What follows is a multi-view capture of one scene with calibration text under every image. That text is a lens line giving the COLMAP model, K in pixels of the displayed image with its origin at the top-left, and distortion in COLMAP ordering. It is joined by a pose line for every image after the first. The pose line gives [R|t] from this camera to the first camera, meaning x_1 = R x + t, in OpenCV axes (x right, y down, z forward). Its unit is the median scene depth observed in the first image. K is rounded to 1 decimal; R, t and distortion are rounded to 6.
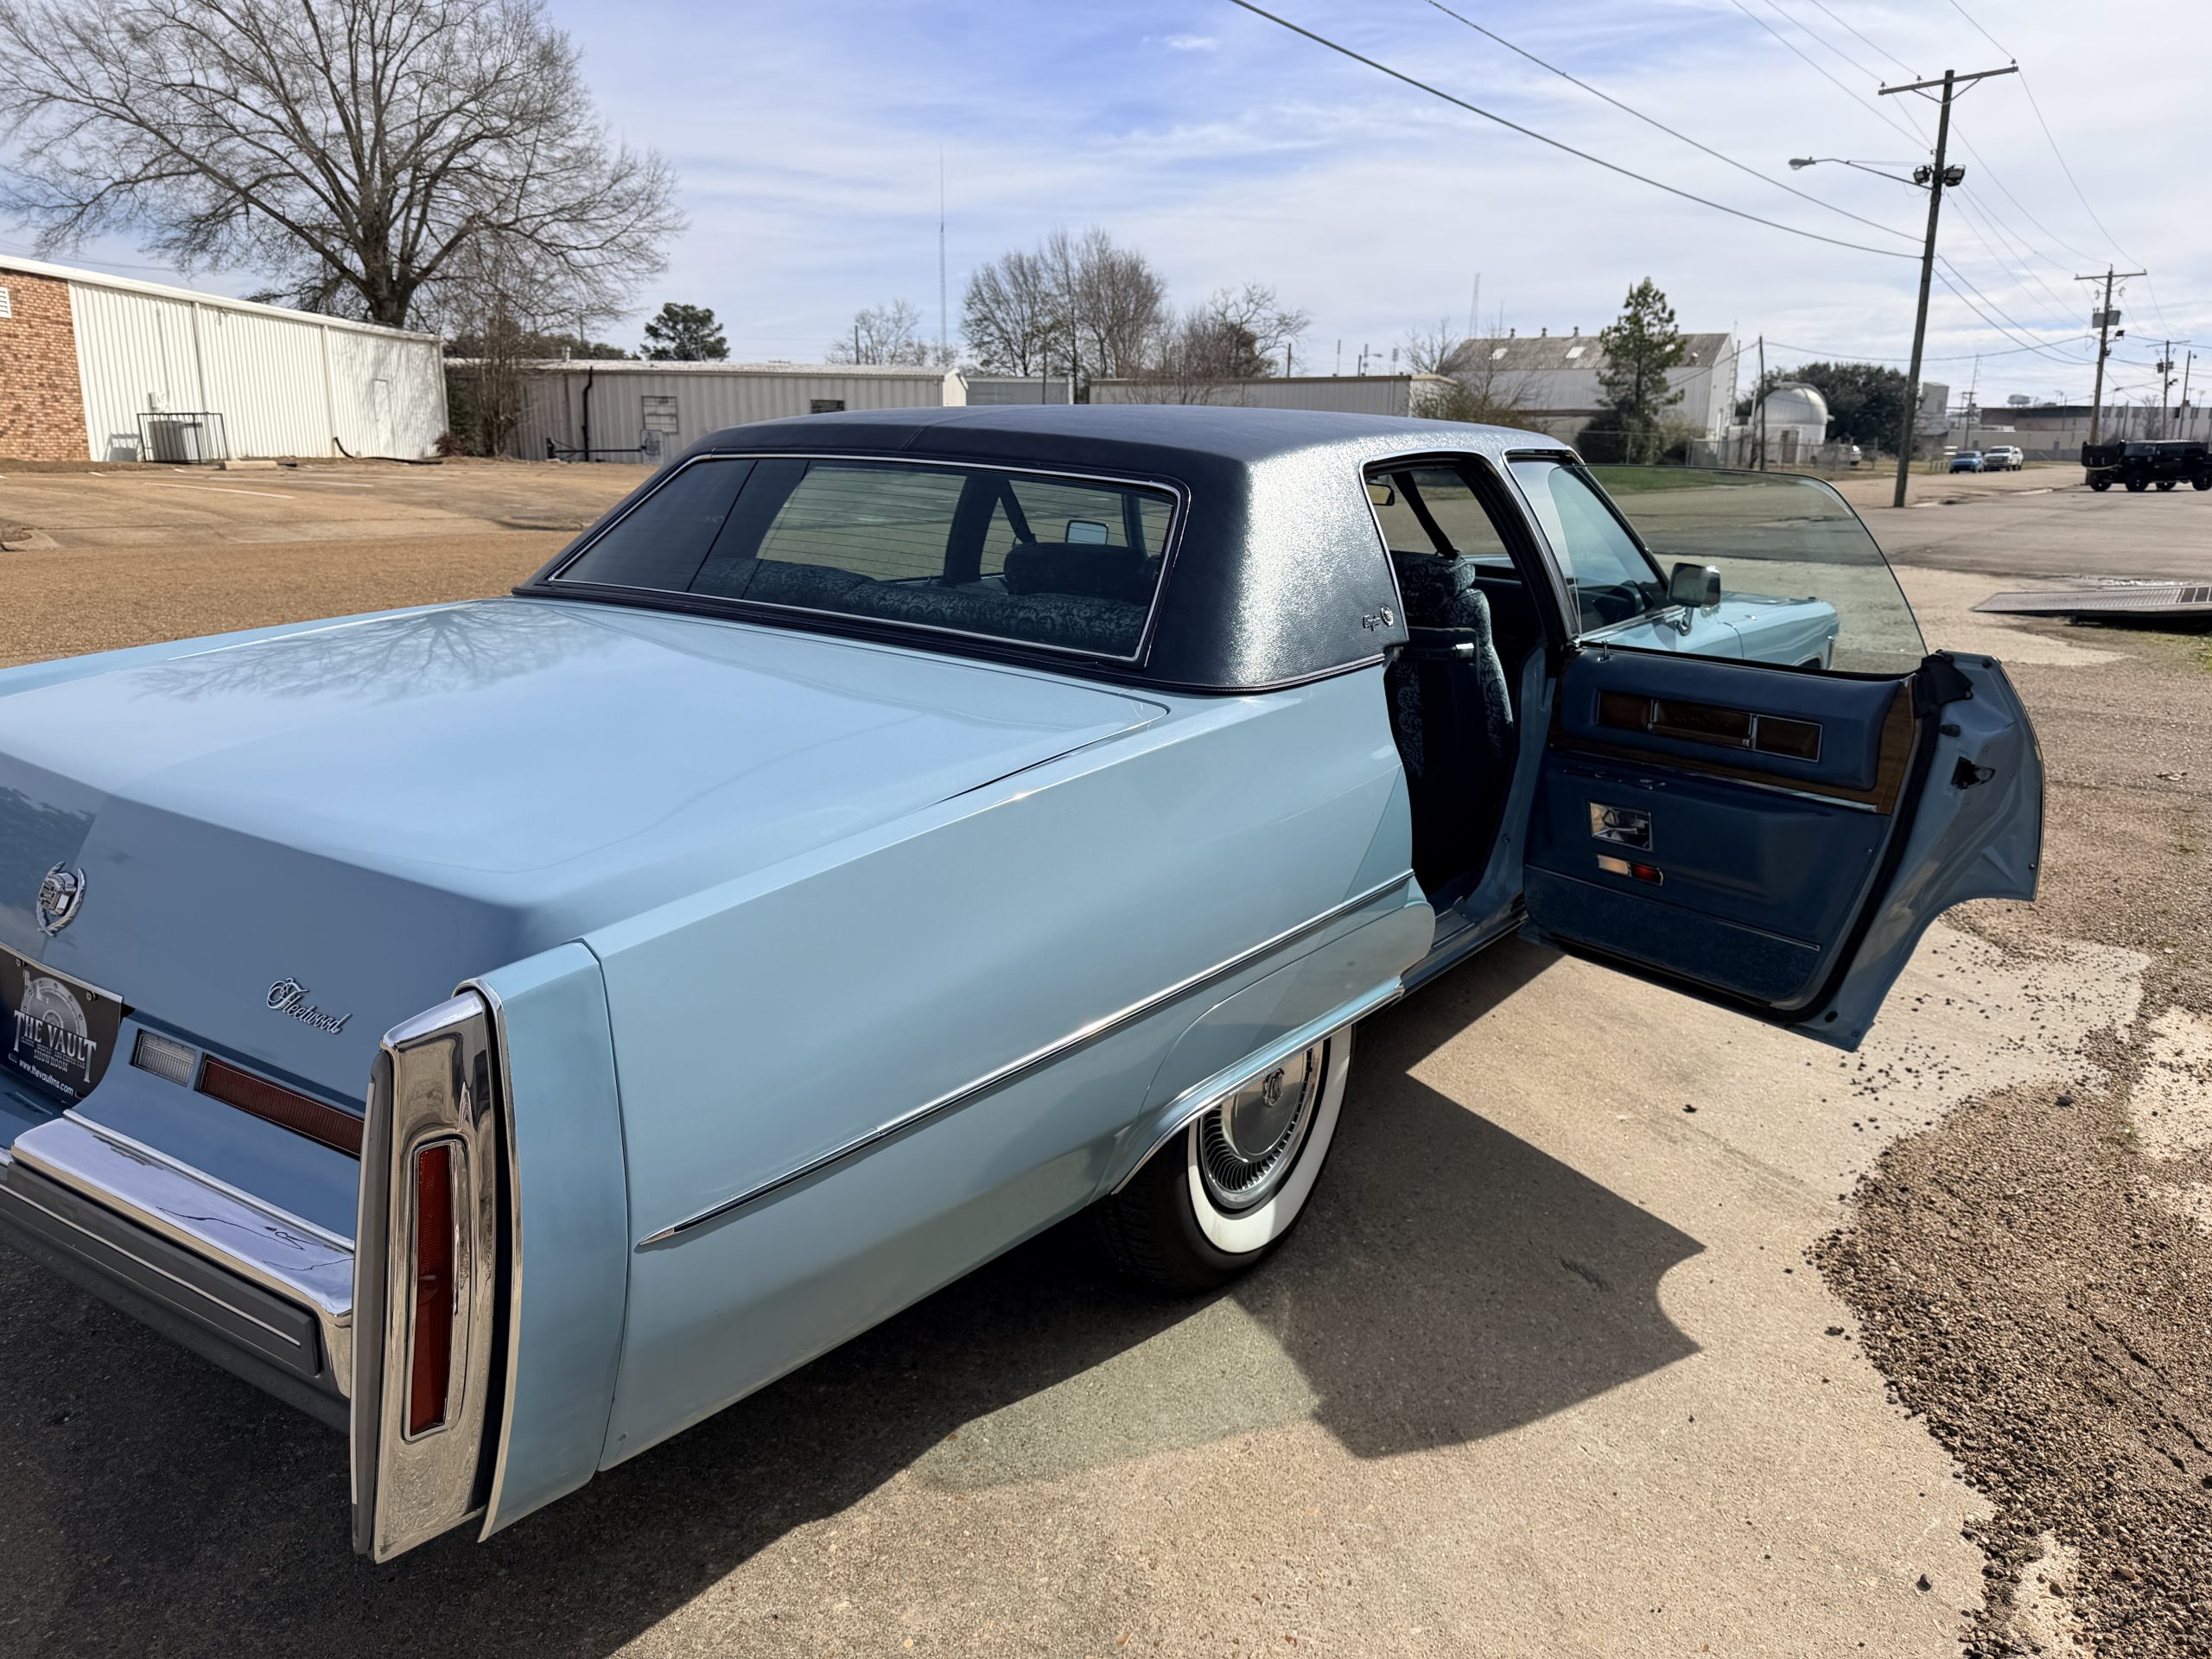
lens RADIAL K [[1567.1, 0, 1093.6], [0, 1567.1, 833.4], [0, 0, 1]] dist [0.016644, -0.023822]
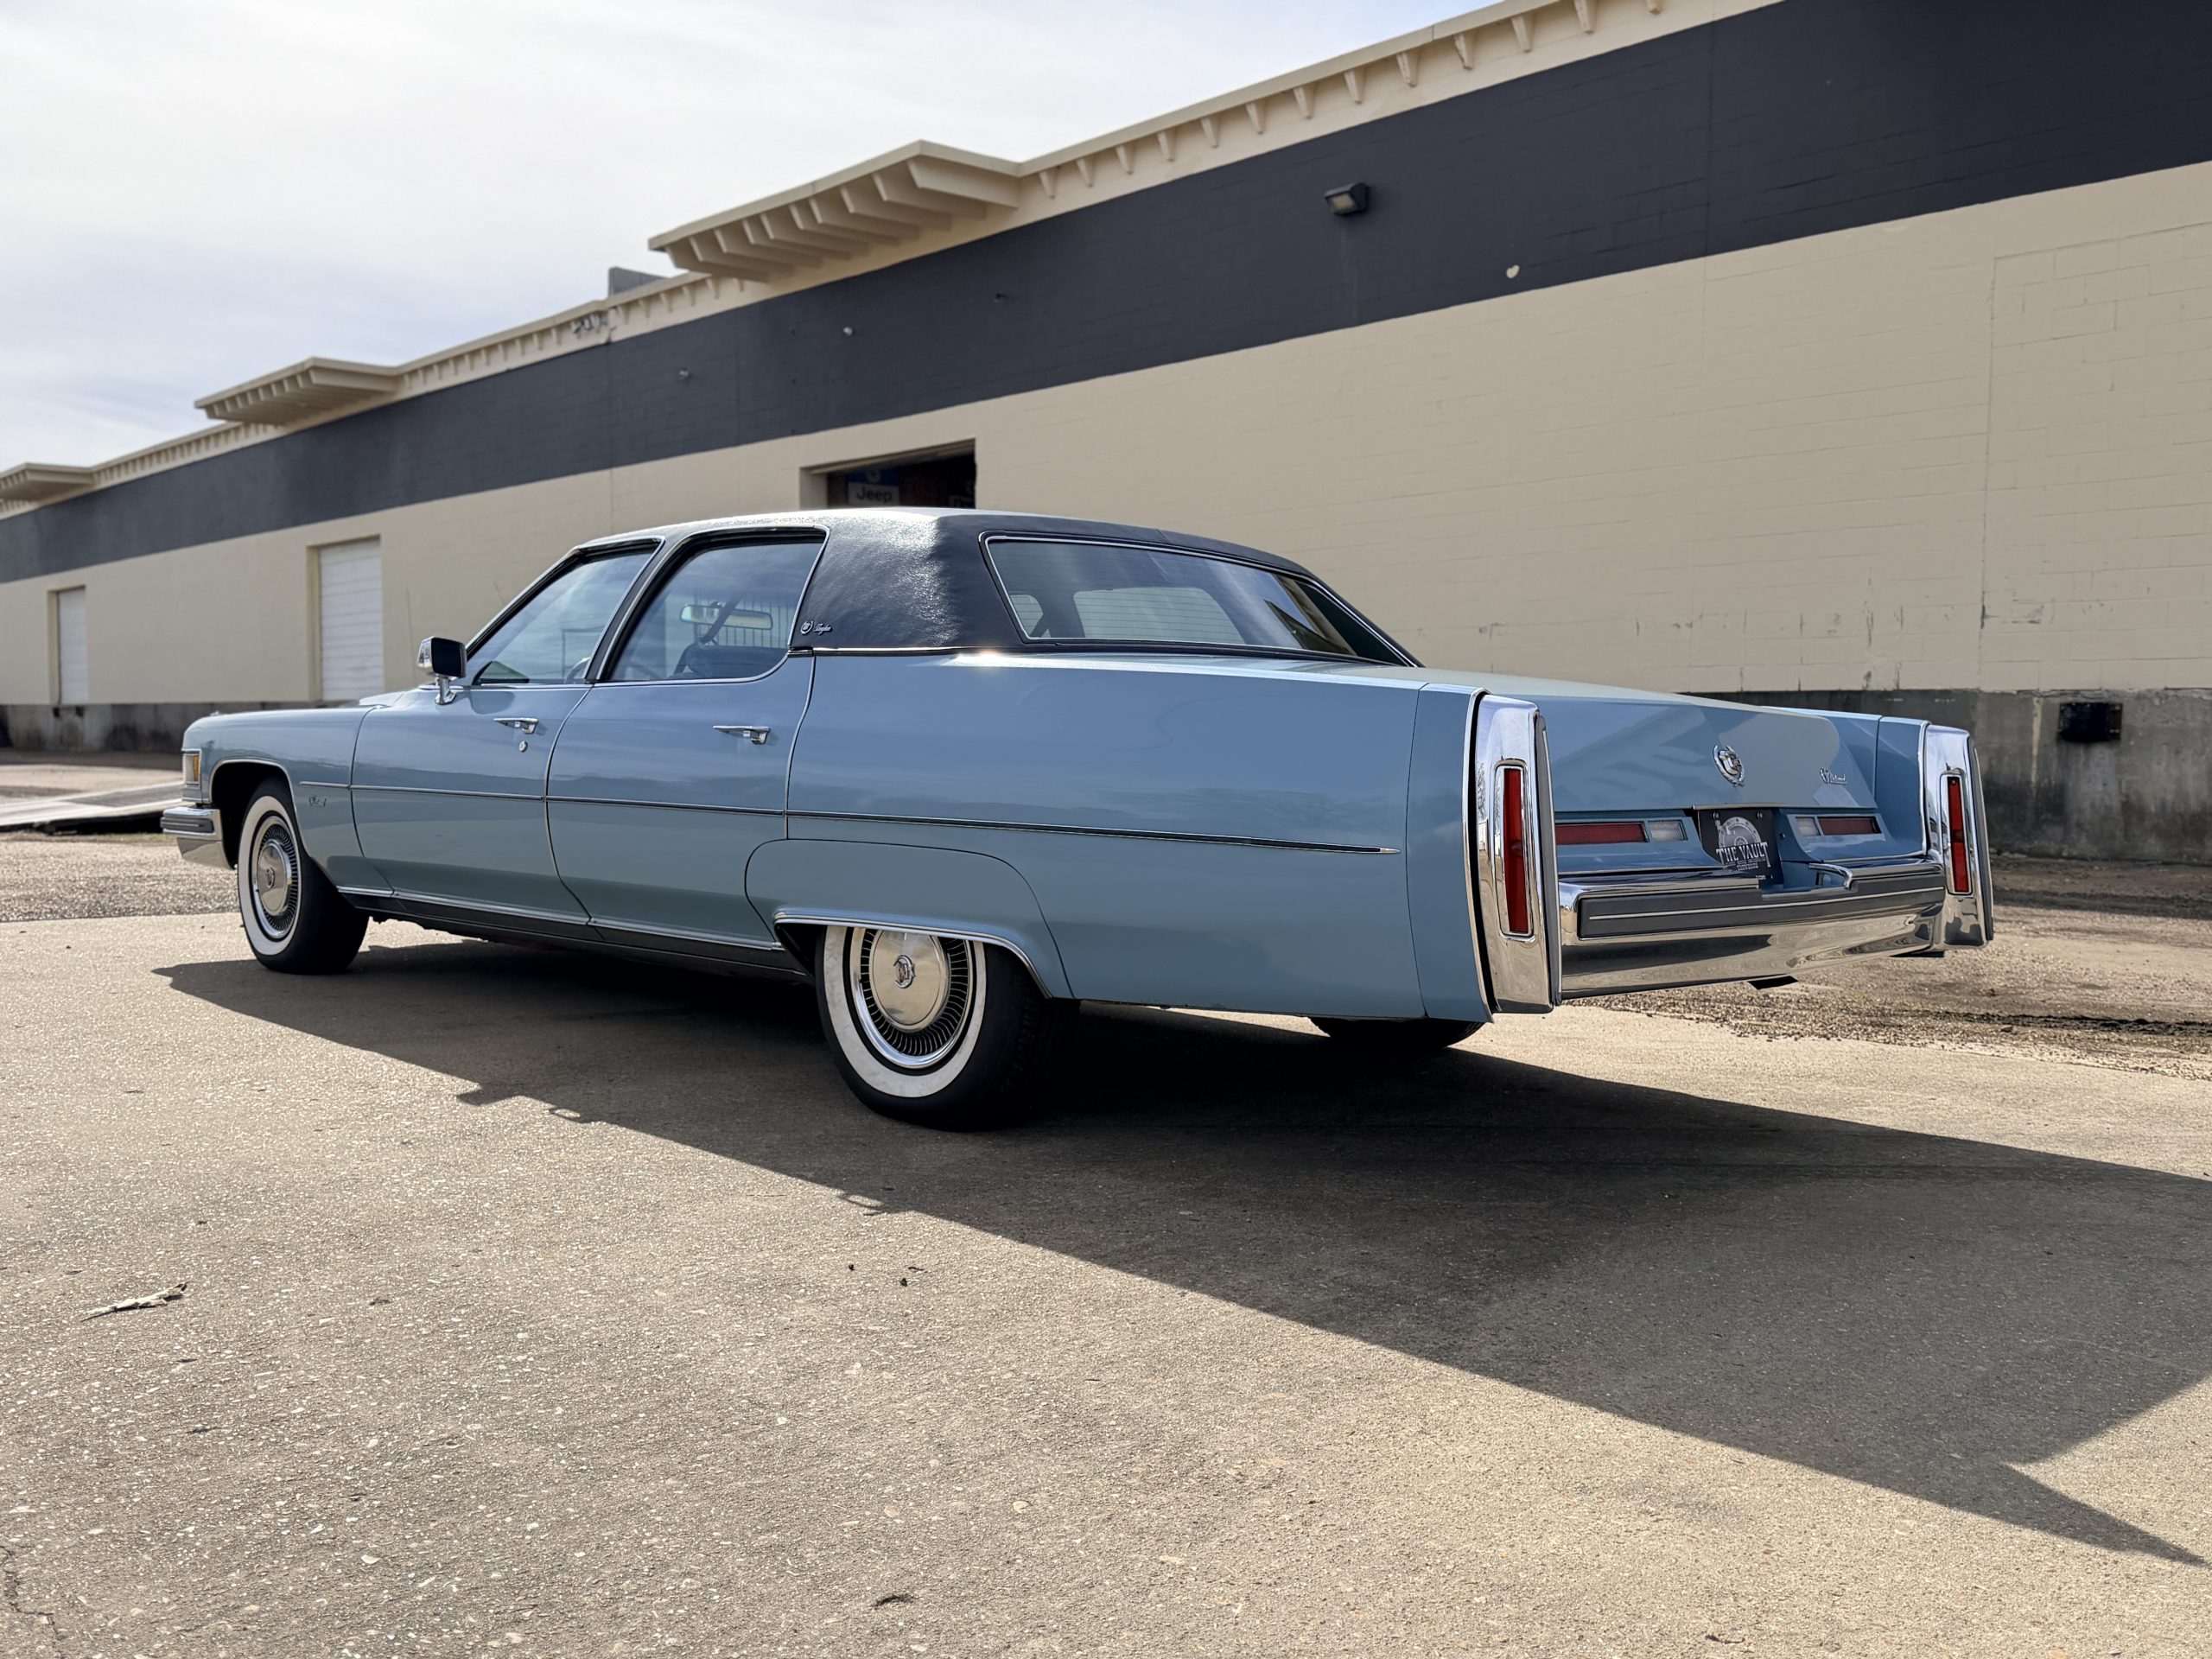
lens RADIAL K [[1850.6, 0, 1097.6], [0, 1850.6, 820.9], [0, 0, 1]] dist [0.048711, -0.073052]
pose [[0.184002, -0.060267, 0.981077, -0.106787], [0.233221, 0.972292, 0.015987, -0.003398], [-0.954857, 0.225866, 0.192959, 0.051047]]
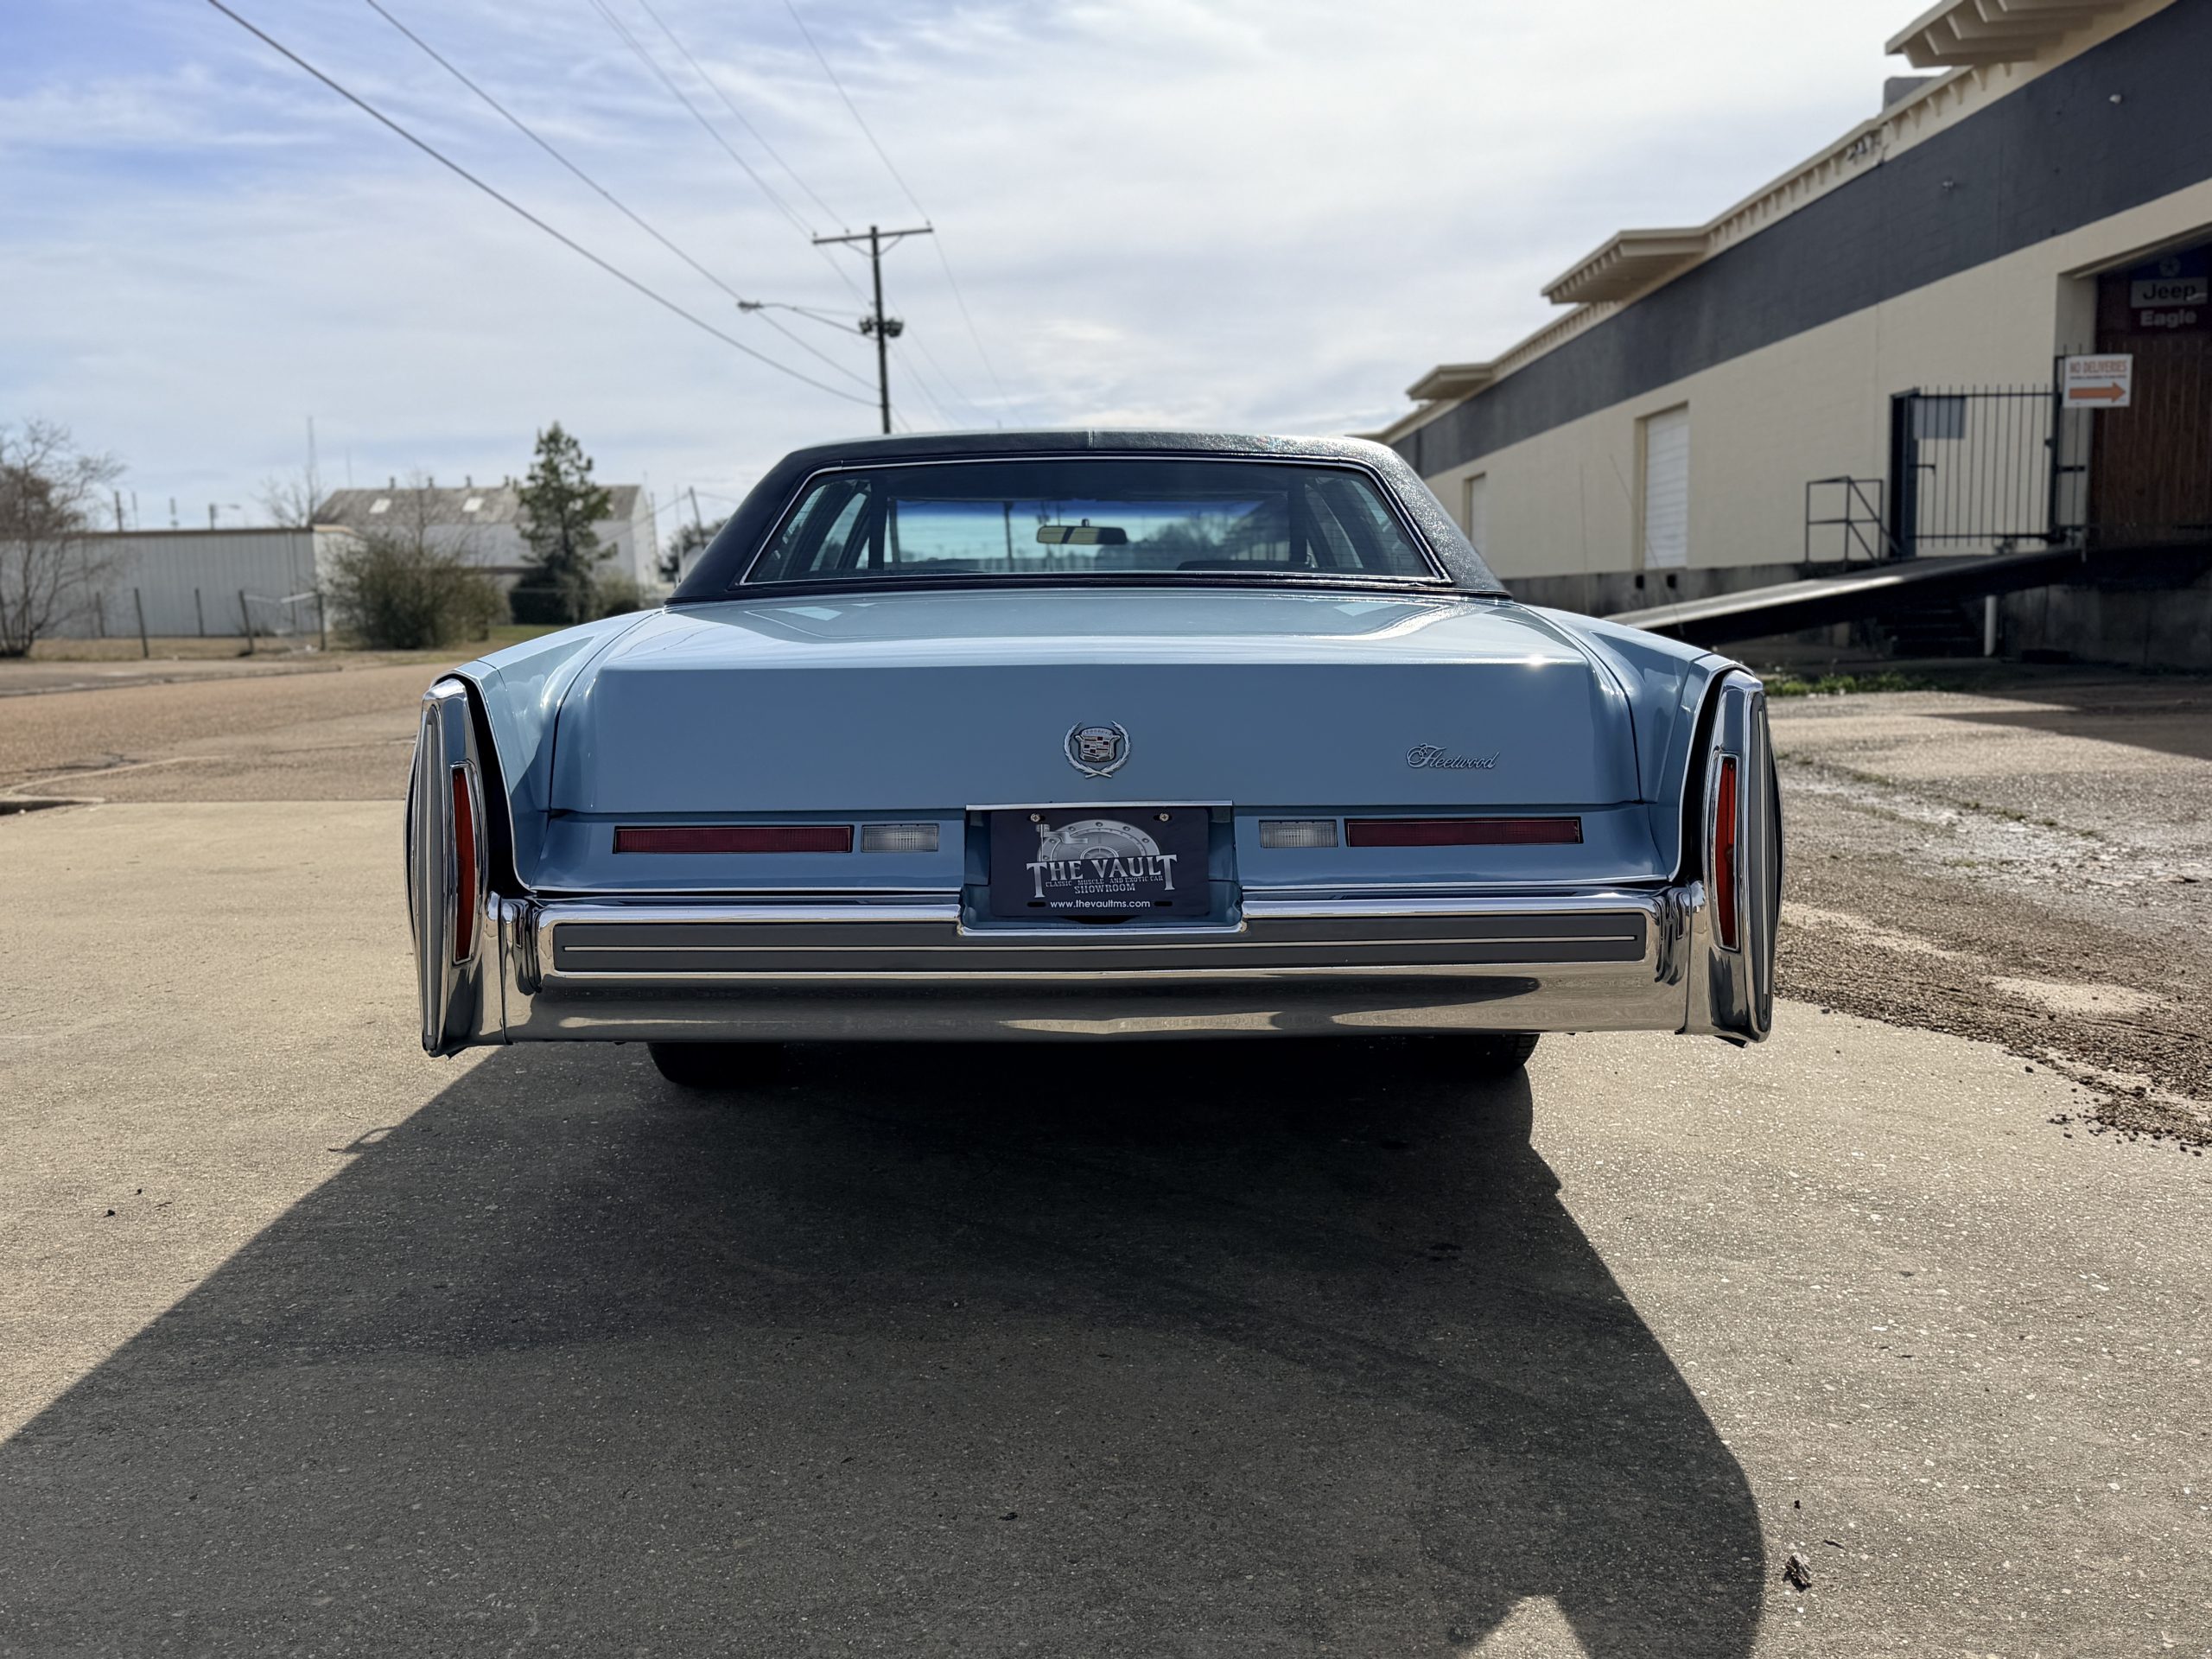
lens RADIAL K [[1828.0, 0, 1103.9], [0, 1828.0, 838.0], [0, 0, 1]] dist [0.103997, -0.171494]
pose [[0.810443, -0.110482, 0.575305, -0.058352], [0.179022, 0.981784, -0.063649, 0.007878], [-0.557793, 0.154577, 0.815459, -0.004138]]
